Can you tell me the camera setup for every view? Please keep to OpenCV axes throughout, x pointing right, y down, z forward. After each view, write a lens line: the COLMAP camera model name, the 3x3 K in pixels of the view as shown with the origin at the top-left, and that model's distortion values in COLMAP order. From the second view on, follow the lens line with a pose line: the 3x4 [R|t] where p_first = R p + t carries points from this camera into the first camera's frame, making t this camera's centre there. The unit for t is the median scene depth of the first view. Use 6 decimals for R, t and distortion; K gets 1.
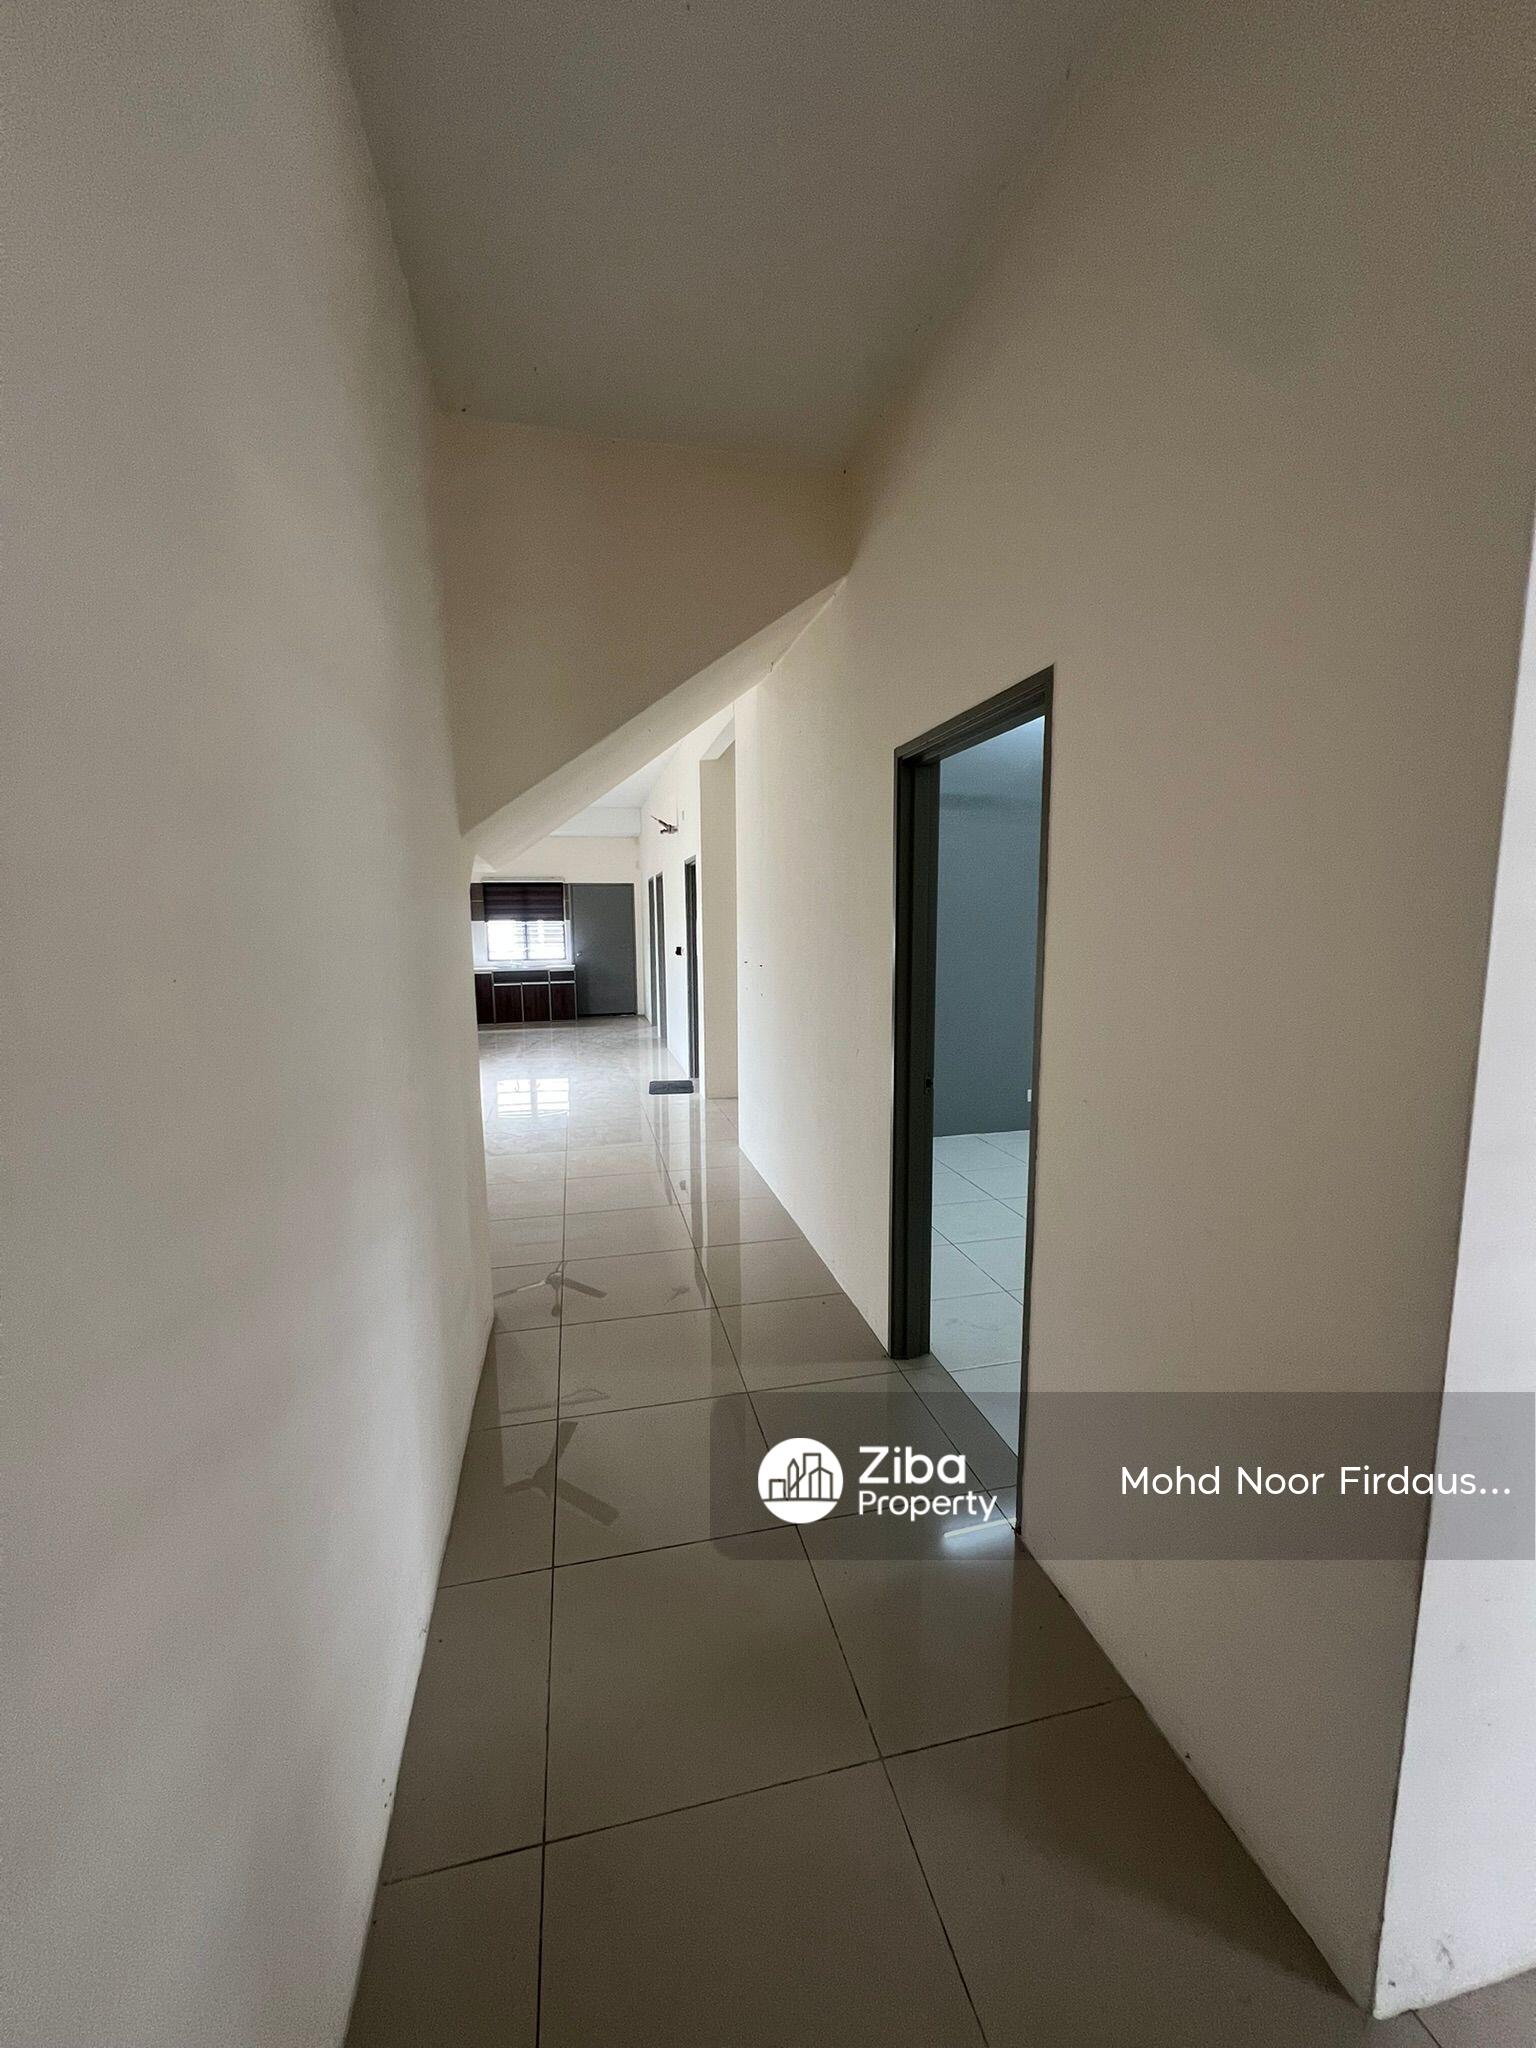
lens RADIAL K [[817.0, 0, 762.4], [0, 817.0, 1028.4], [0, 0, 1]] dist [0.000107, 0.000766]
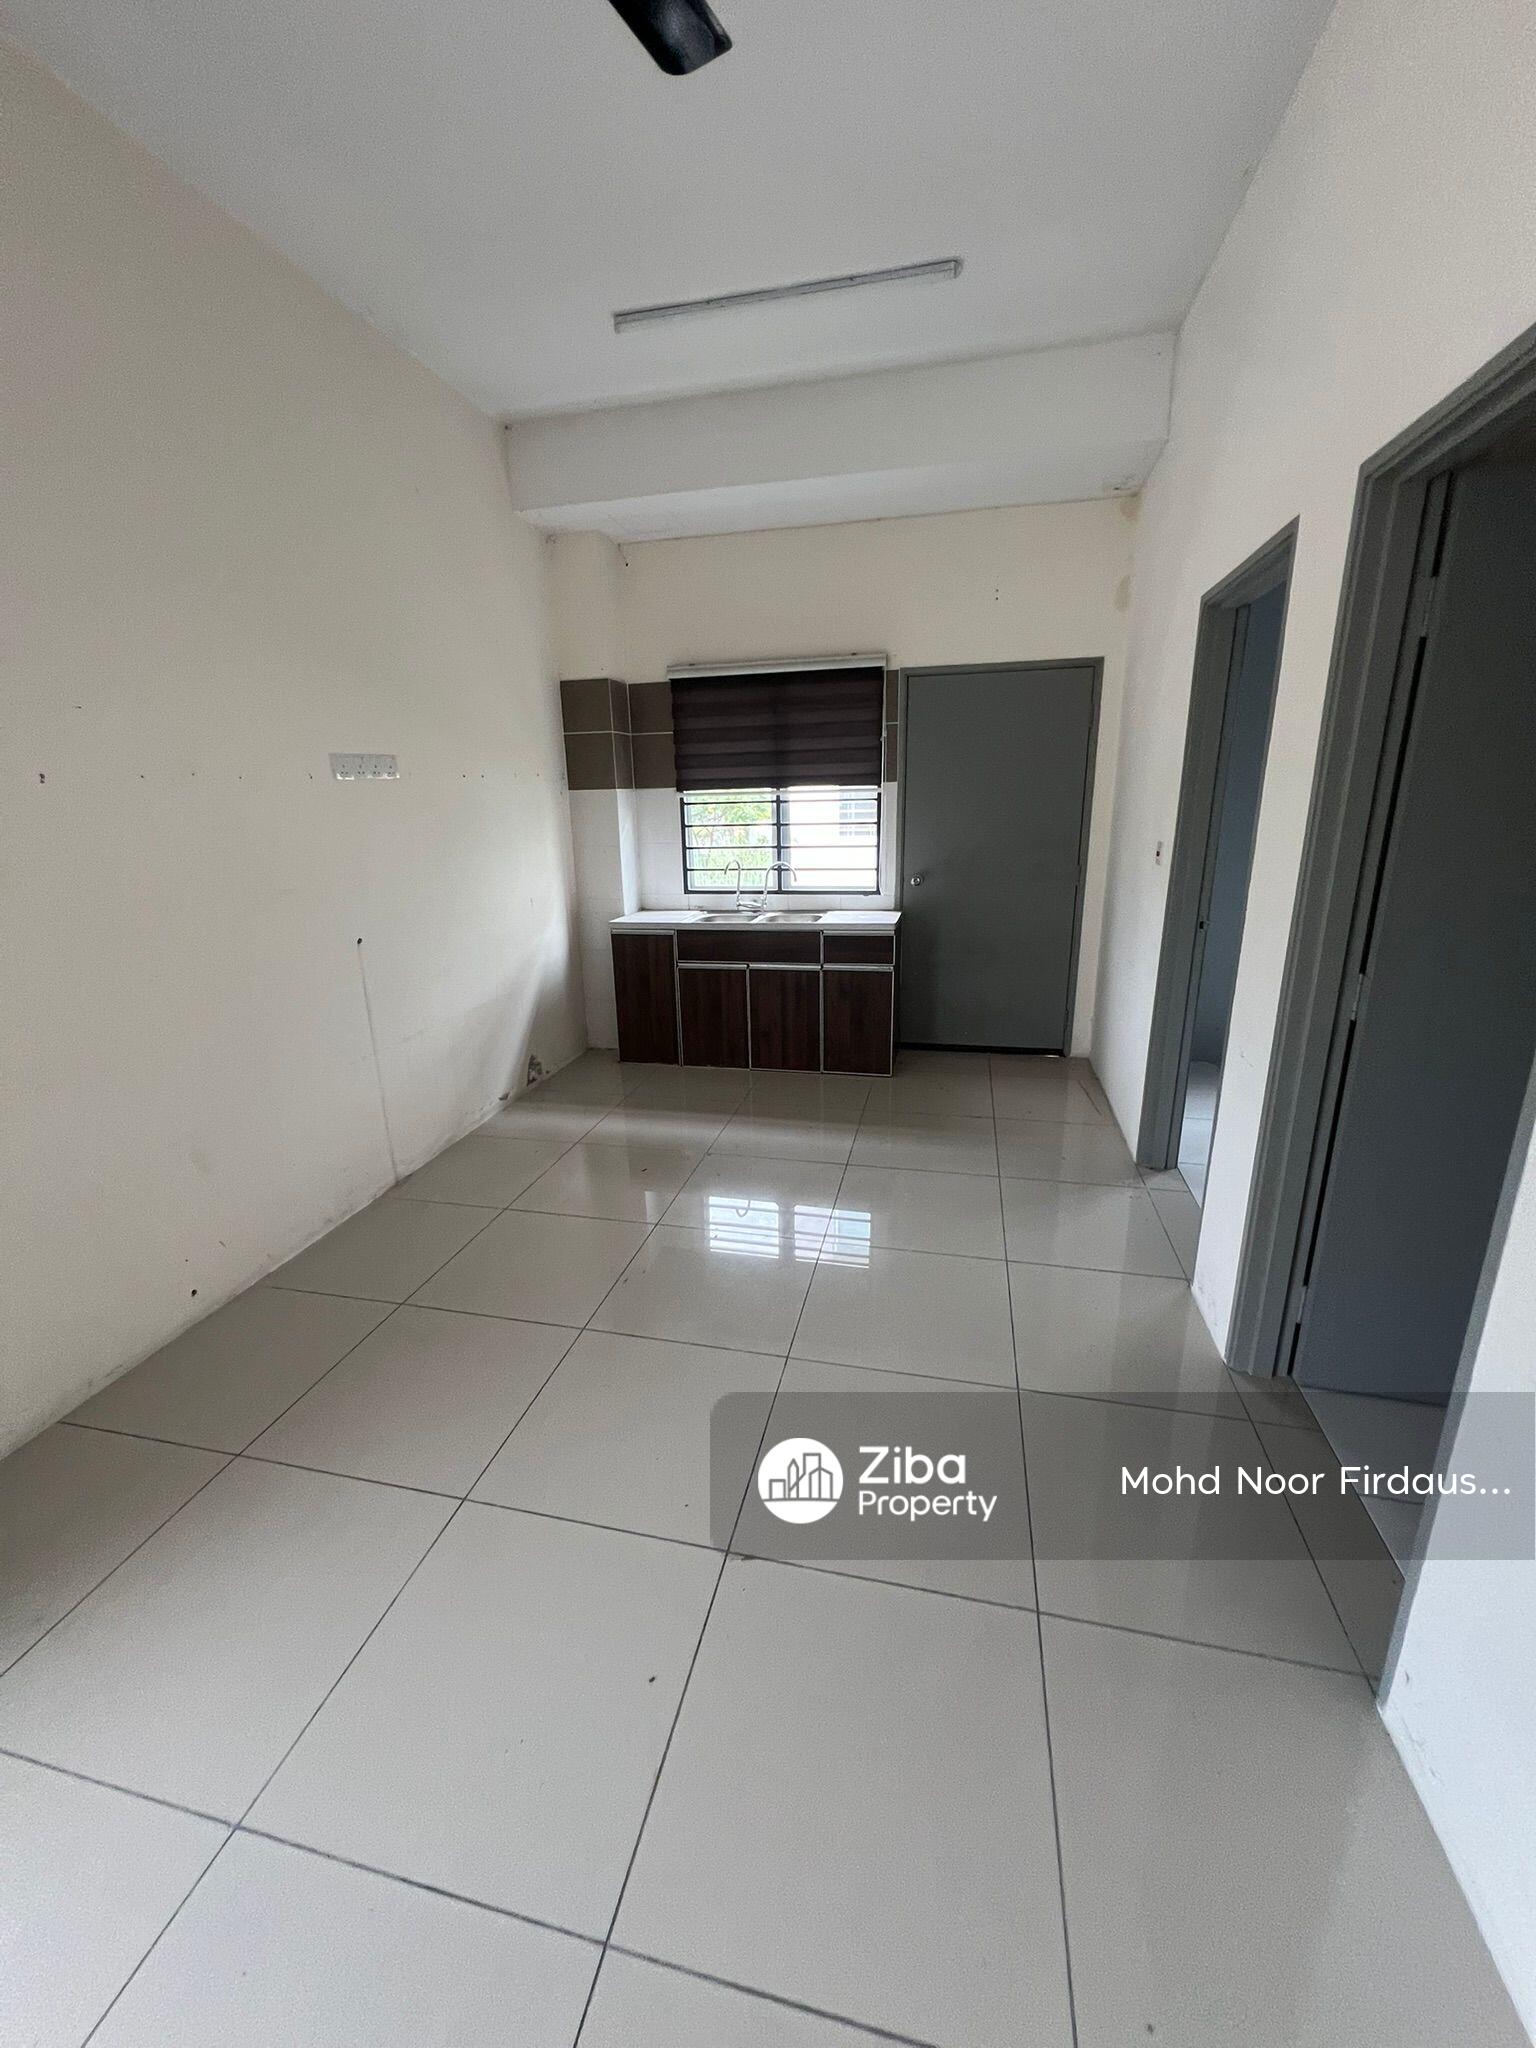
lens RADIAL K [[817.0, 0, 771.0], [0, 817.0, 1029.5], [0, 0, 1]] dist [0.000107, 0.000766]
pose [[0.898058, 0.107173, -0.426621, -0.129741], [-0.044760, 0.987096, 0.153748, -0.082838], [0.437593, -0.118979, 0.891267, 0.682122]]
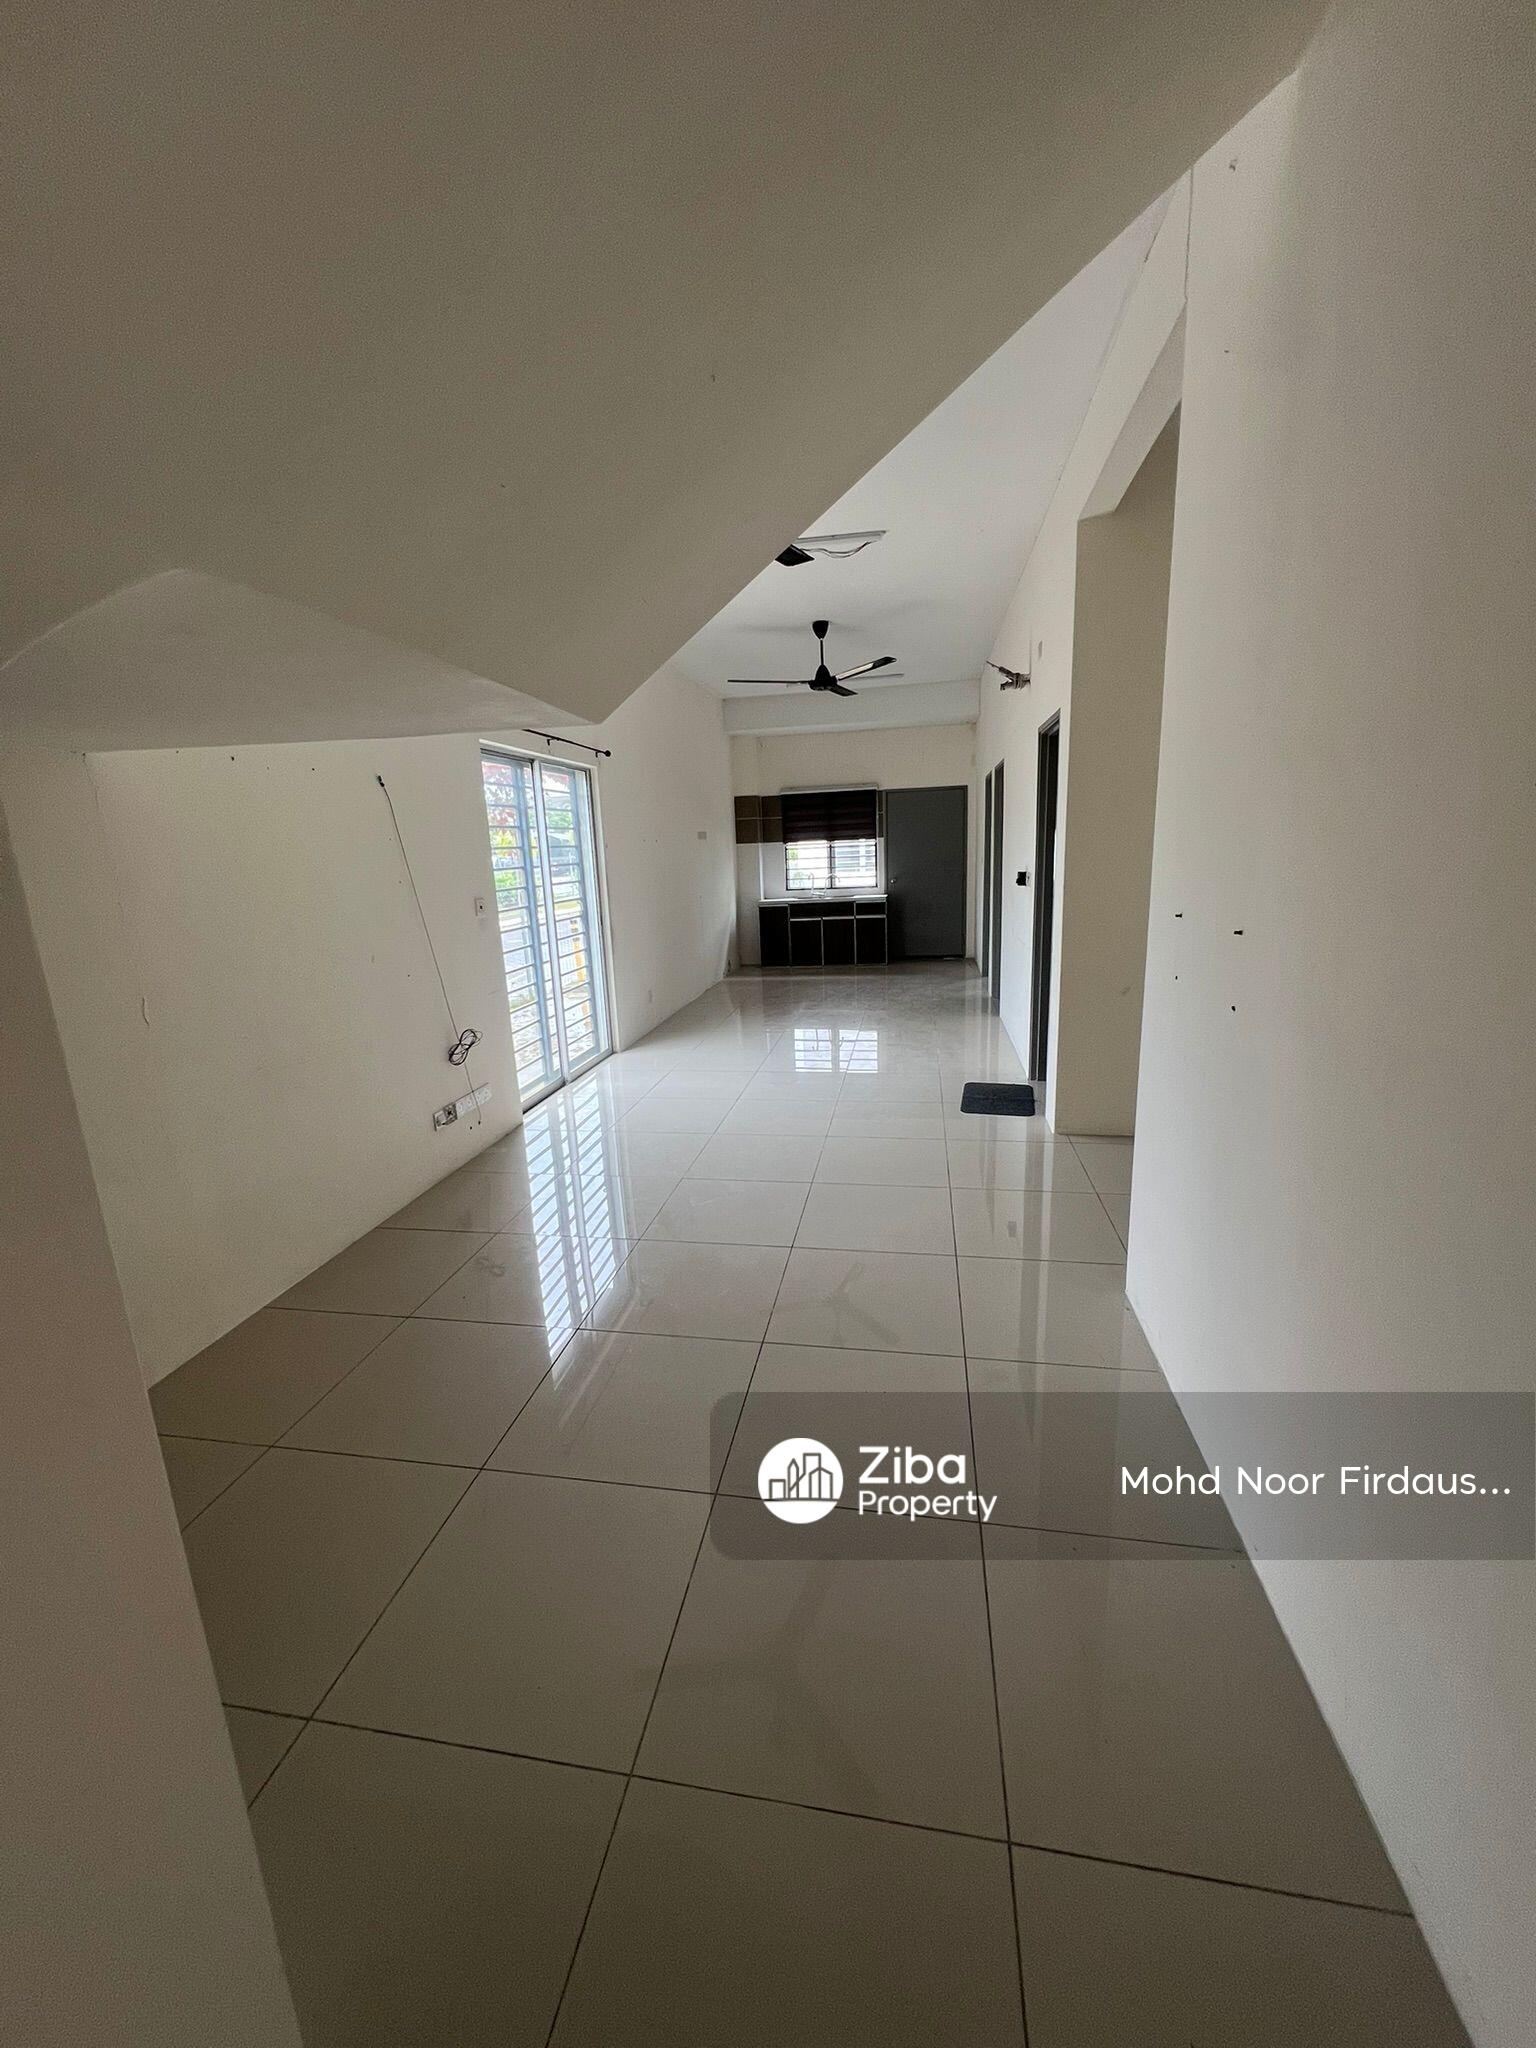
lens RADIAL K [[817.0, 0, 760.2], [0, 817.0, 1019.0], [0, 0, 1]] dist [0.000107, 0.000766]
pose [[0.915475, 0.054375, -0.398683, -0.019996], [-0.020301, 0.995807, 0.089201, -0.026040], [0.401862, -0.073568, 0.912740, 0.221494]]
